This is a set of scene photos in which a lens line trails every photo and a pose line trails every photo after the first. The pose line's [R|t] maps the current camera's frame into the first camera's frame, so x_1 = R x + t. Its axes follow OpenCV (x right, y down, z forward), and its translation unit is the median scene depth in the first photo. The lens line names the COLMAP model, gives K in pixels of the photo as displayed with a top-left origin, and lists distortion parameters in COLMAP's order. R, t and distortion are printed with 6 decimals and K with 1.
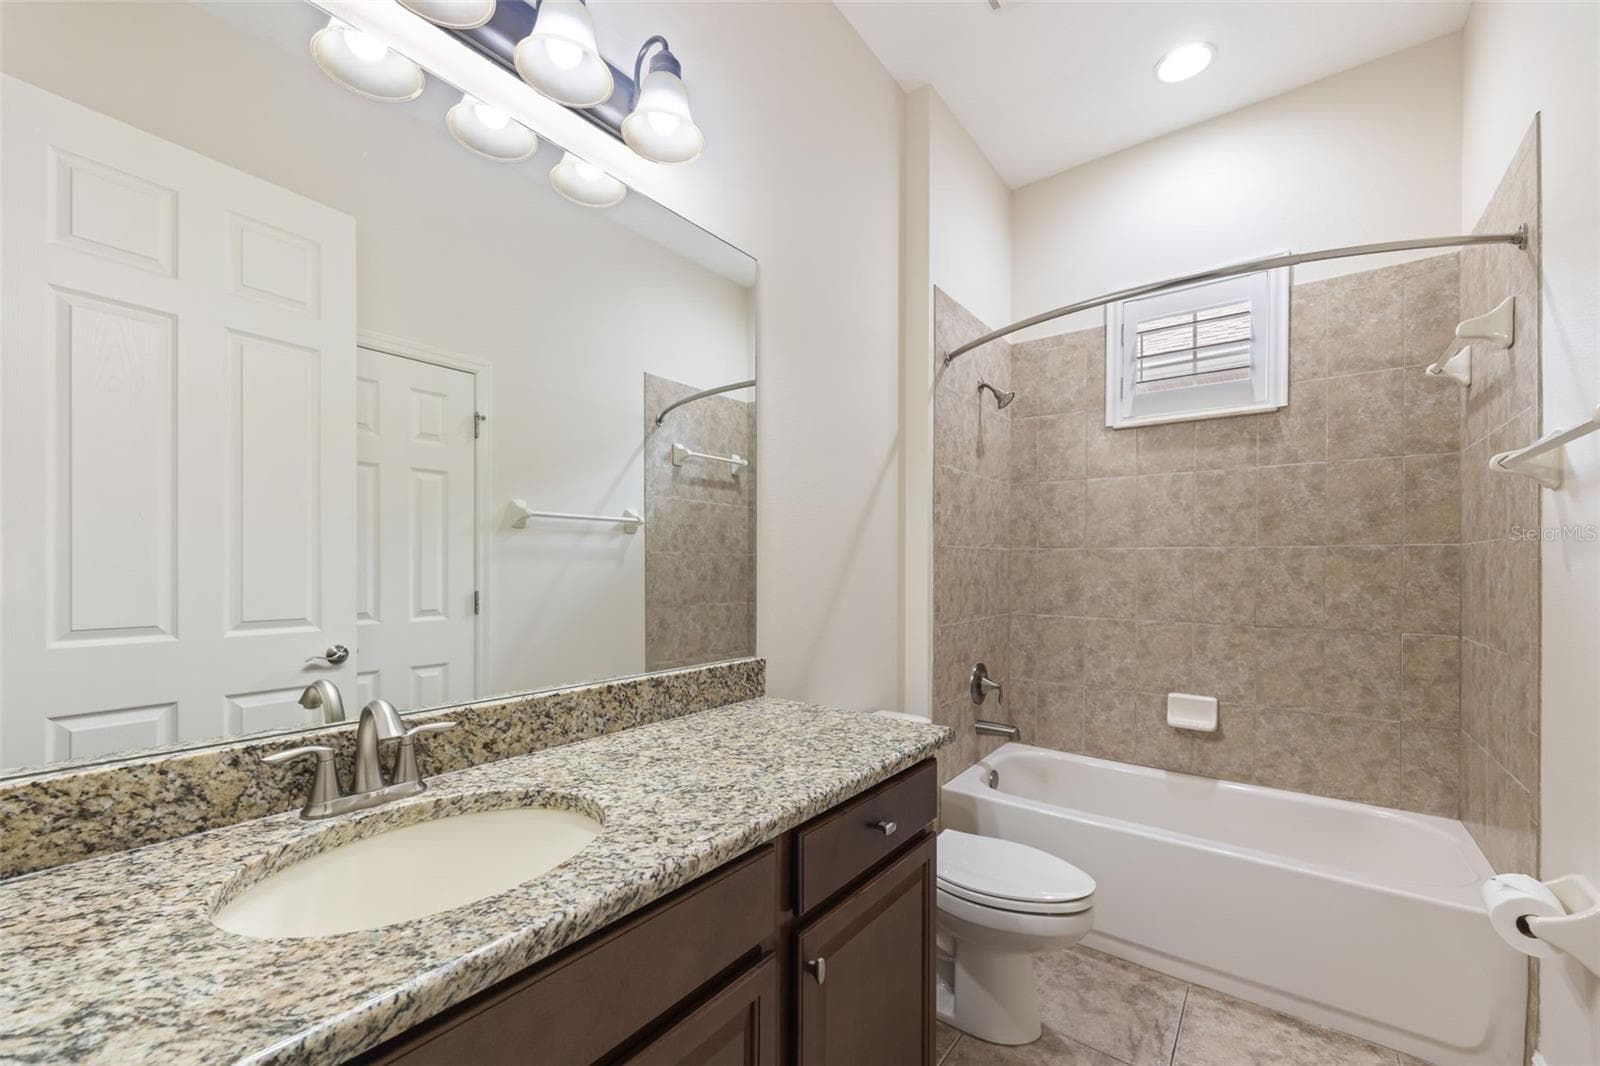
lens RADIAL K [[626.3, 0, 806.4], [0, 626.3, 573.6], [0, 0, 1]] dist [0.002399, 0.000223]
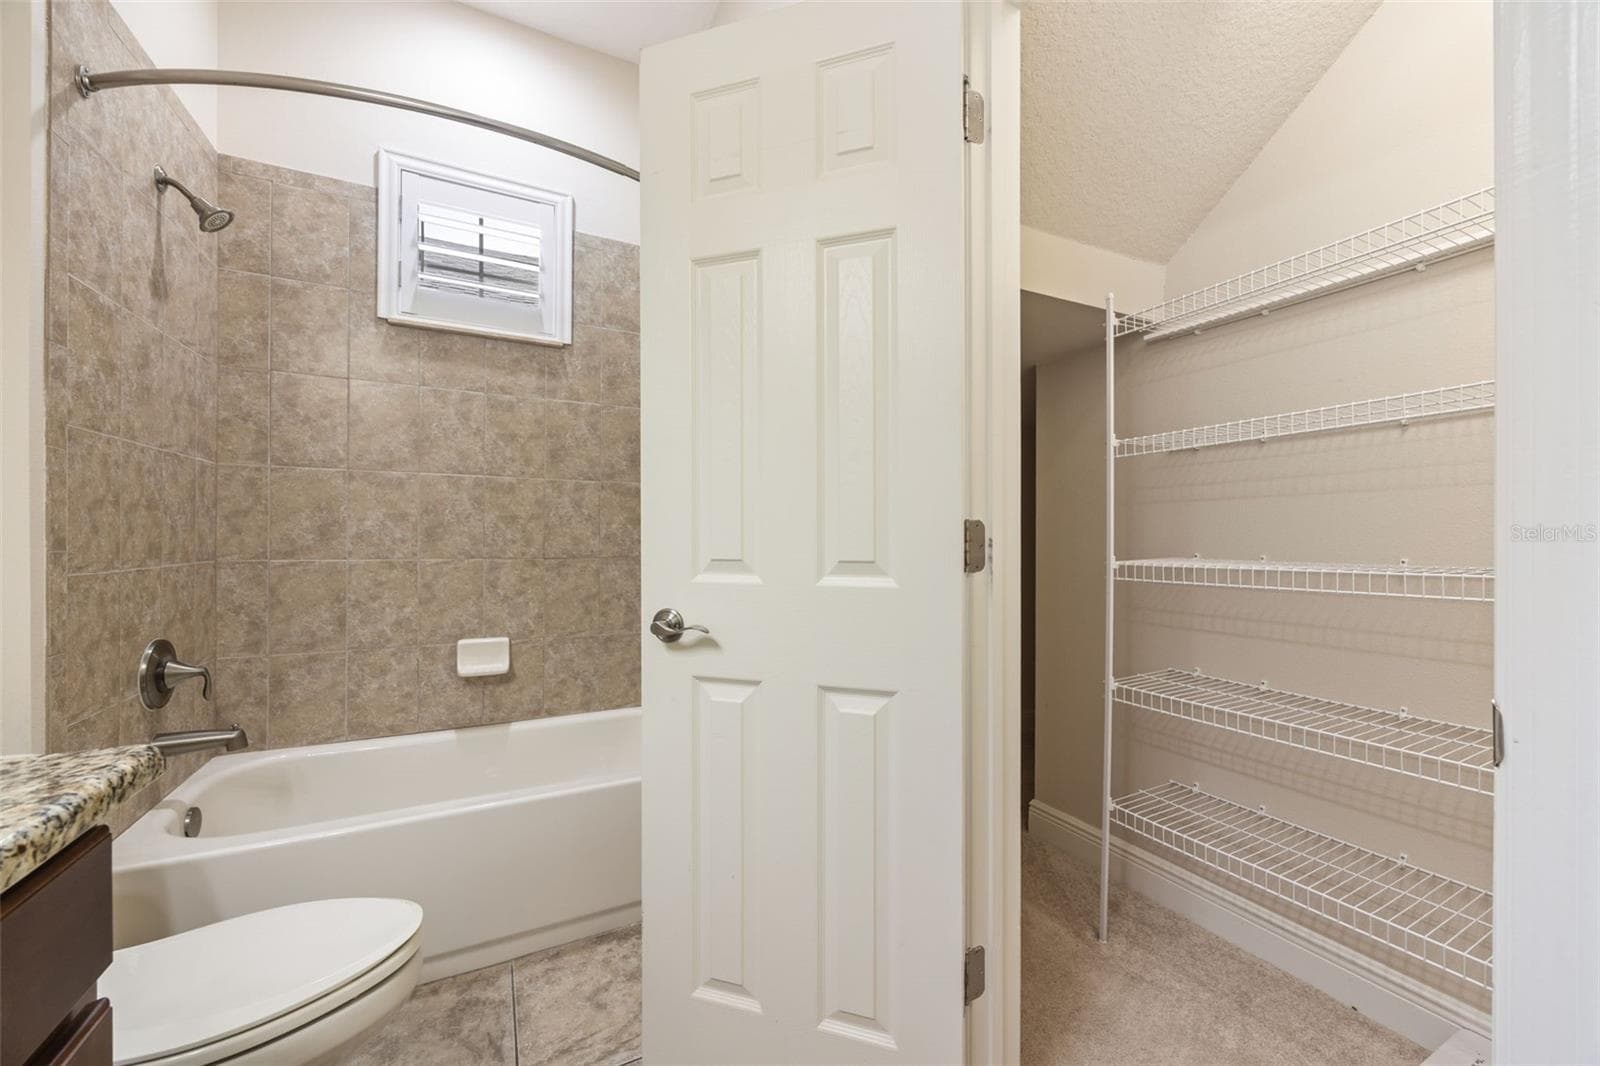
lens RADIAL K [[609.4, 0, 799.1], [0, 609.4, 539.5], [0, 0, 1]] dist [-0.001831, -0.000120]
pose [[0.437831, -0.003424, 0.899051, 0.021171], [0.005104, 0.999986, 0.001323, 0.051611], [-0.899043, 0.004010, 0.437842, 0.200462]]
